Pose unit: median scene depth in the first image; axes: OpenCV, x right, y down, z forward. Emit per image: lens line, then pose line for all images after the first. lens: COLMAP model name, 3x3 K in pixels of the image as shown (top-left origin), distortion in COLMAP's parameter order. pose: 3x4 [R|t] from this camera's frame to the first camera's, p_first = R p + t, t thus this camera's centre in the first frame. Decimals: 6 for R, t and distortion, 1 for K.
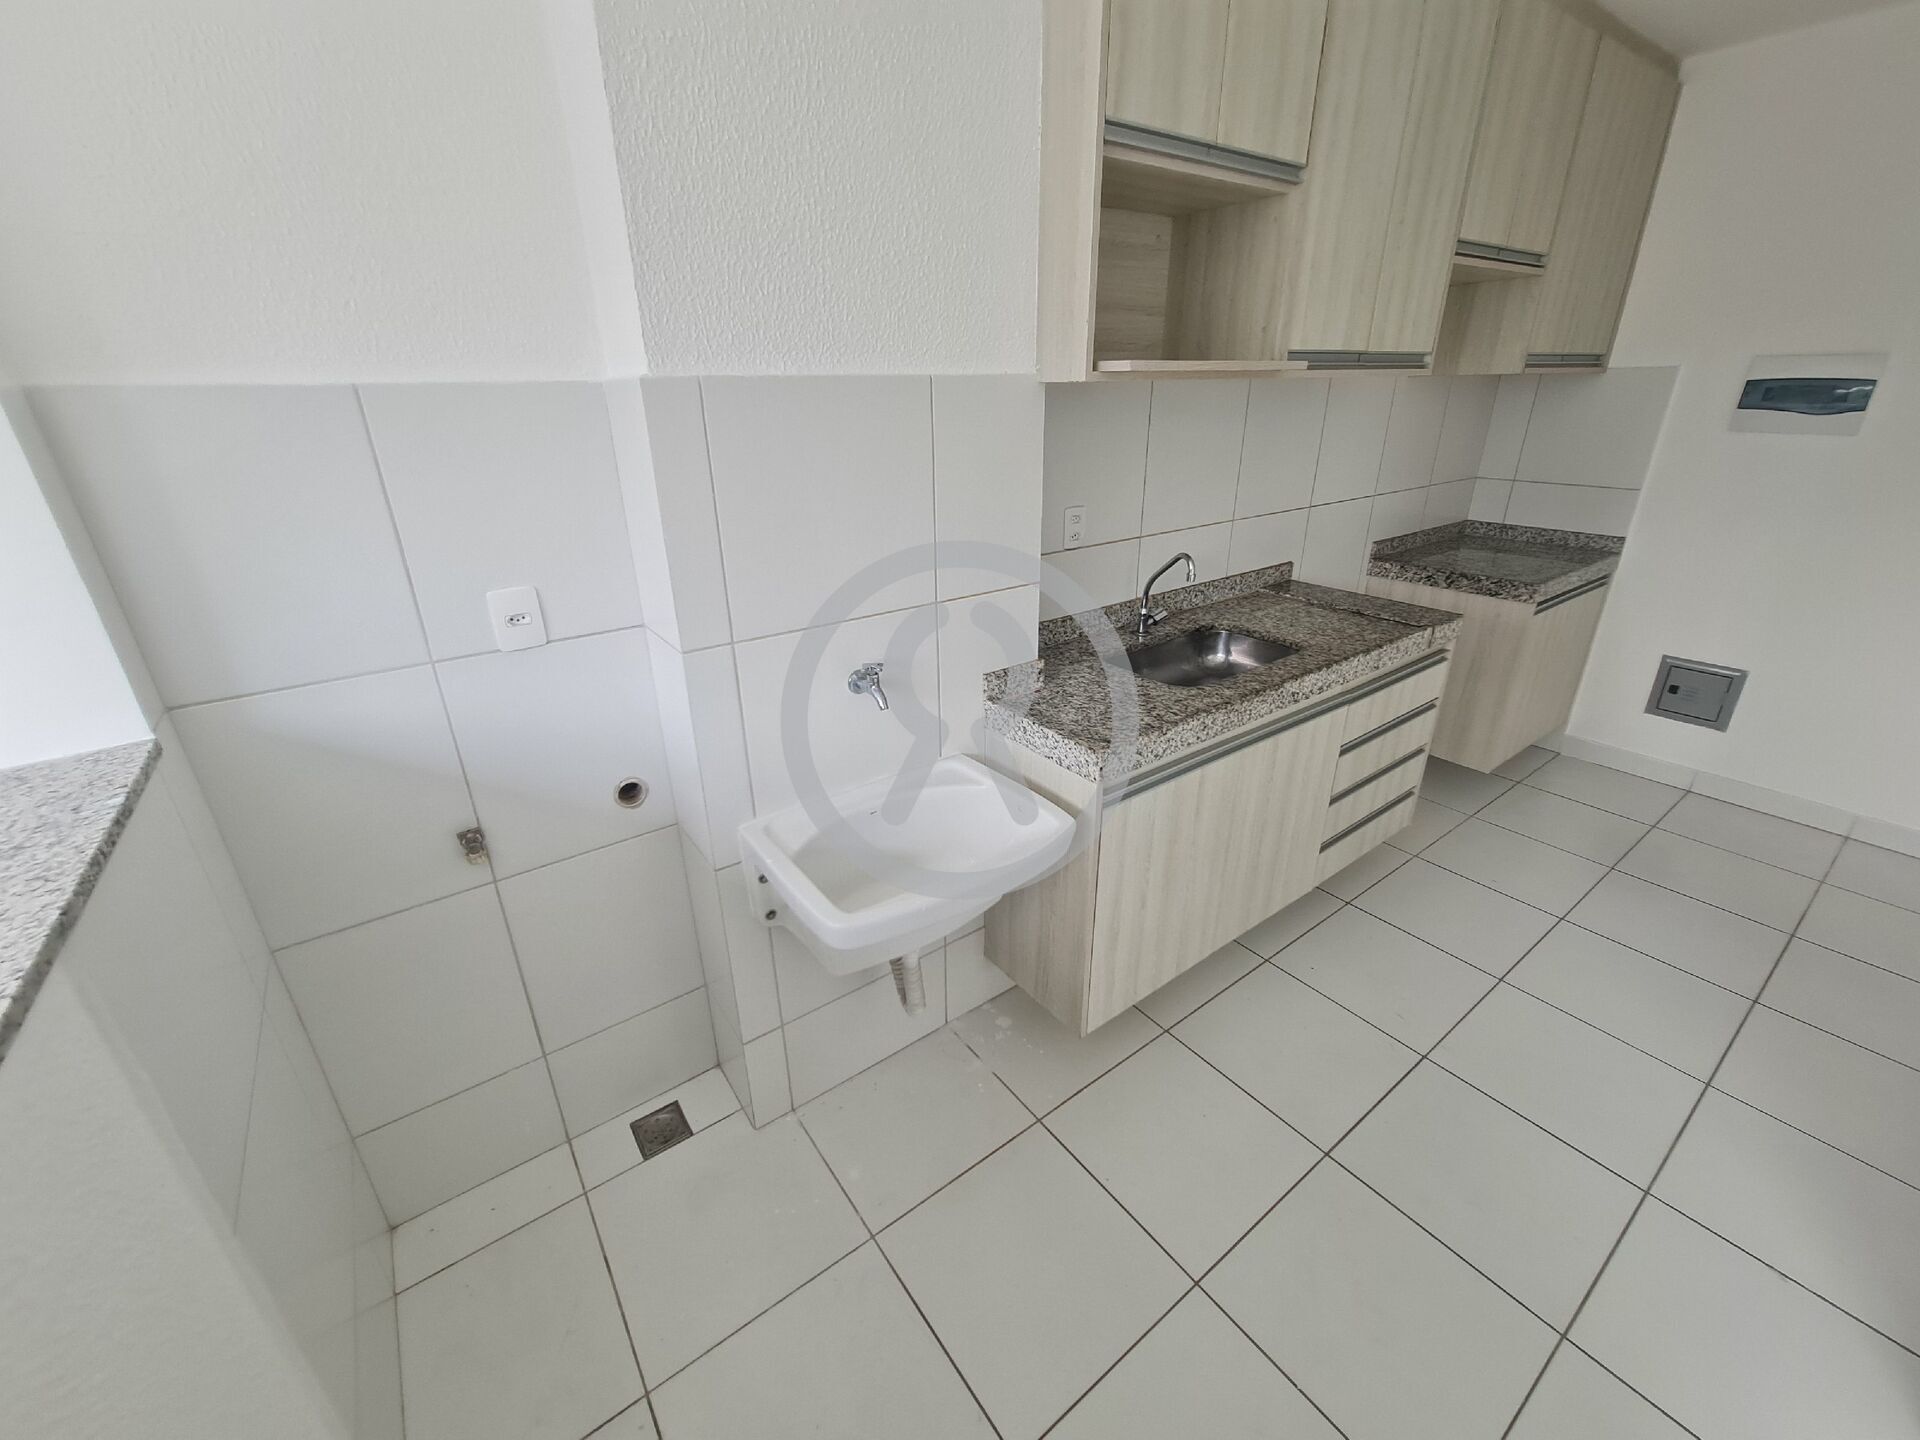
lens RADIAL K [[782.8, 0, 958.6], [0, 782.8, 708.2], [0, 0, 1]] dist [-0.006084, 0.003548]
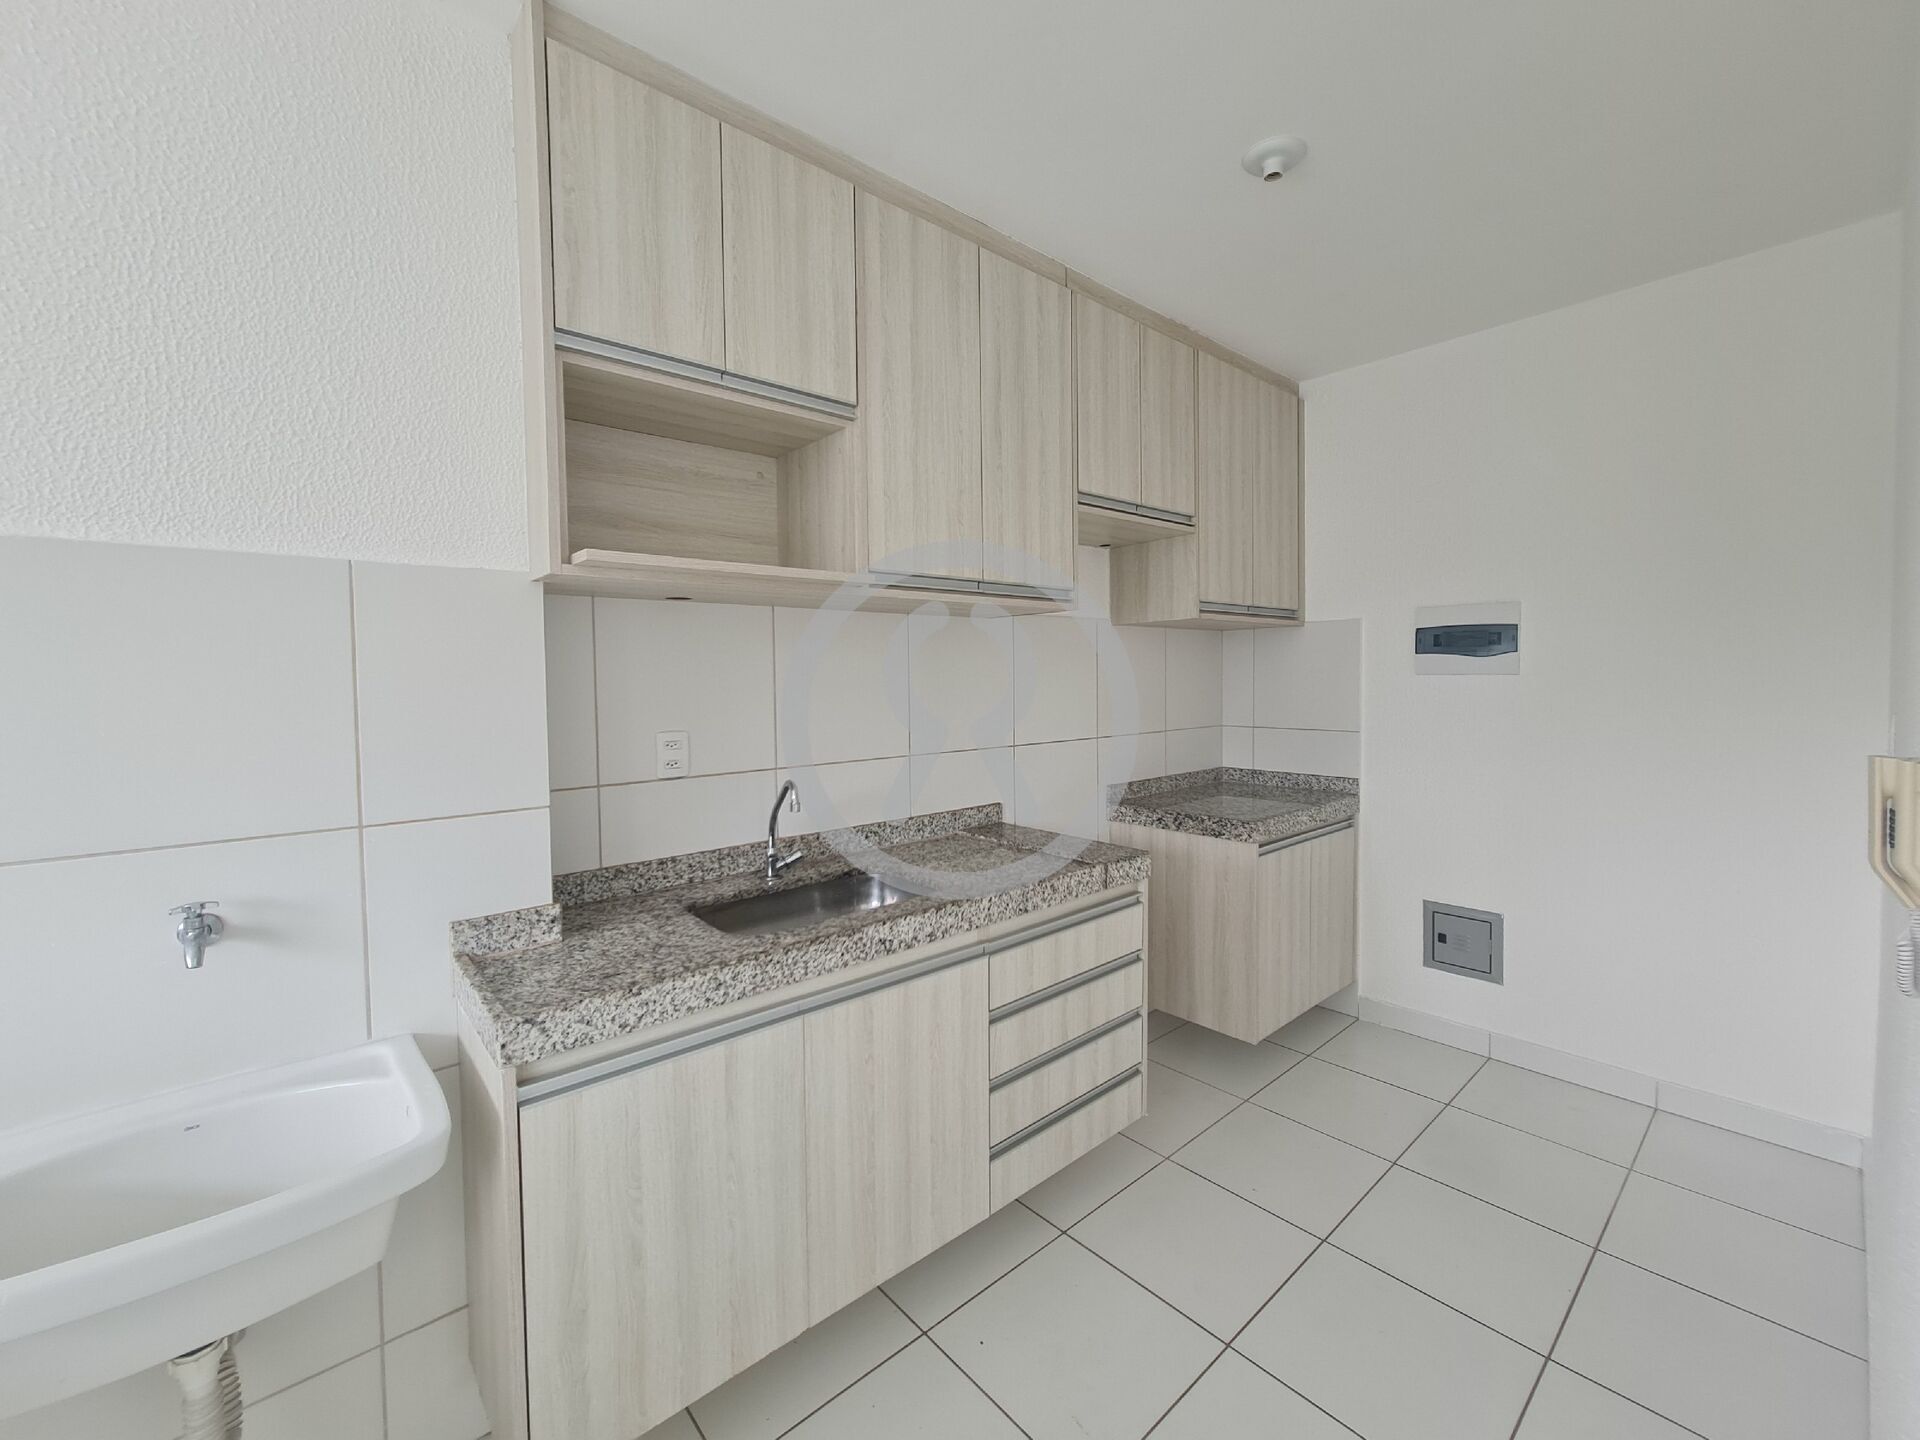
lens RADIAL K [[782.8, 0, 961.0], [0, 782.8, 706.6], [0, 0, 1]] dist [-0.006084, 0.003548]
pose [[0.996286, 0.000411, 0.086101, 0.371759], [0.029637, 0.937244, -0.347413, 0.032074], [-0.080841, 0.348674, 0.933751, 0.123843]]
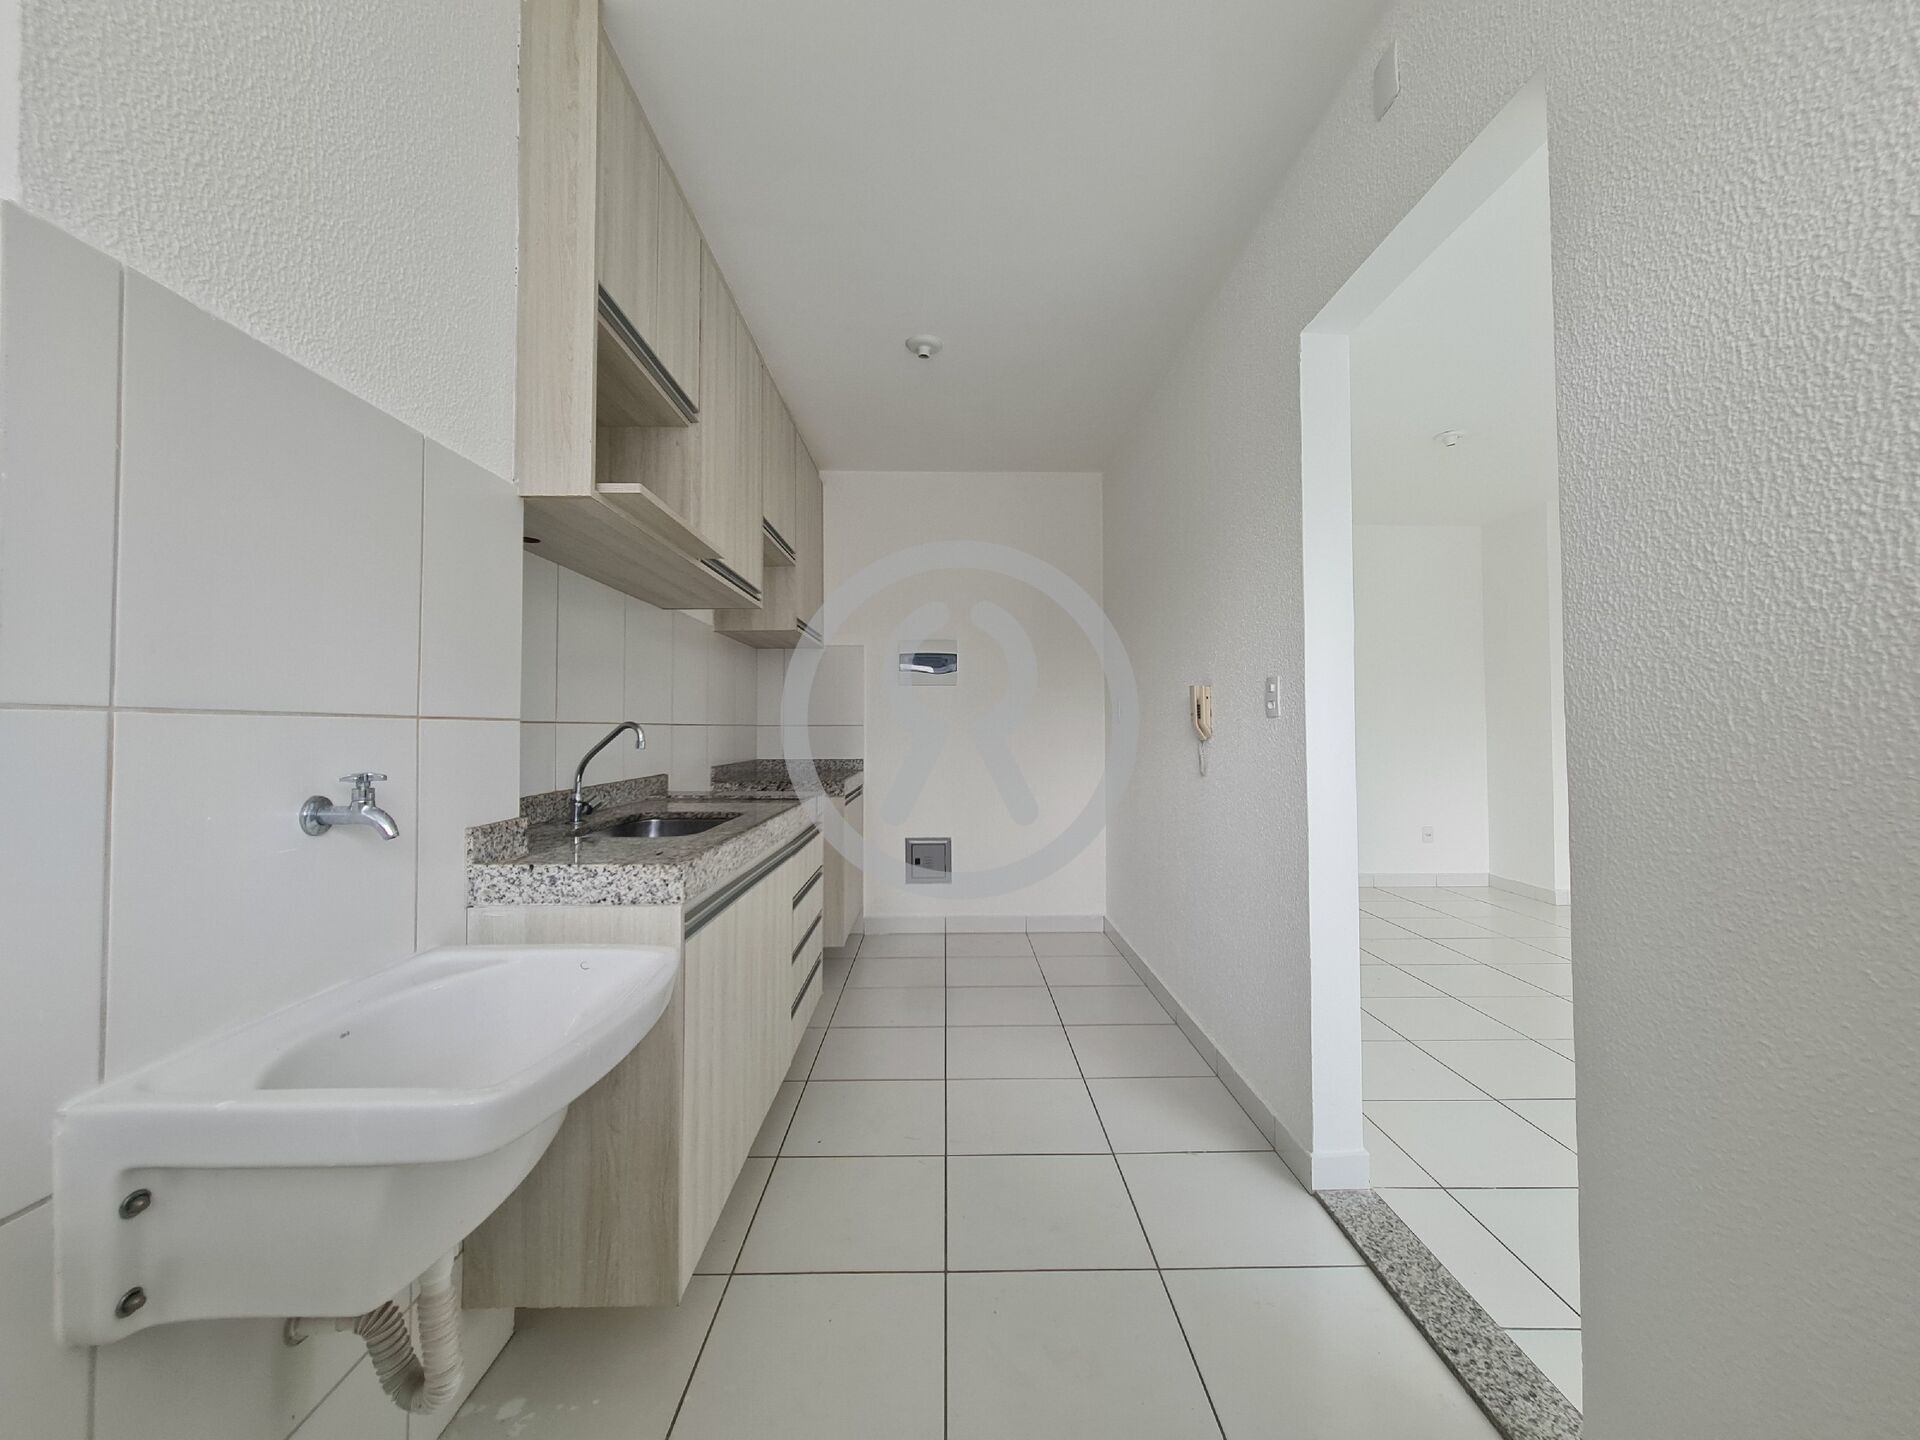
lens RADIAL K [[782.8, 0, 959.2], [0, 782.8, 709.7], [0, 0, 1]] dist [-0.006084, 0.003548]
pose [[0.576244, 0.033904, 0.816574, -0.244673], [0.311114, 0.914815, -0.257531, 0.150480], [-0.755745, 0.402448, 0.516609, 0.170509]]
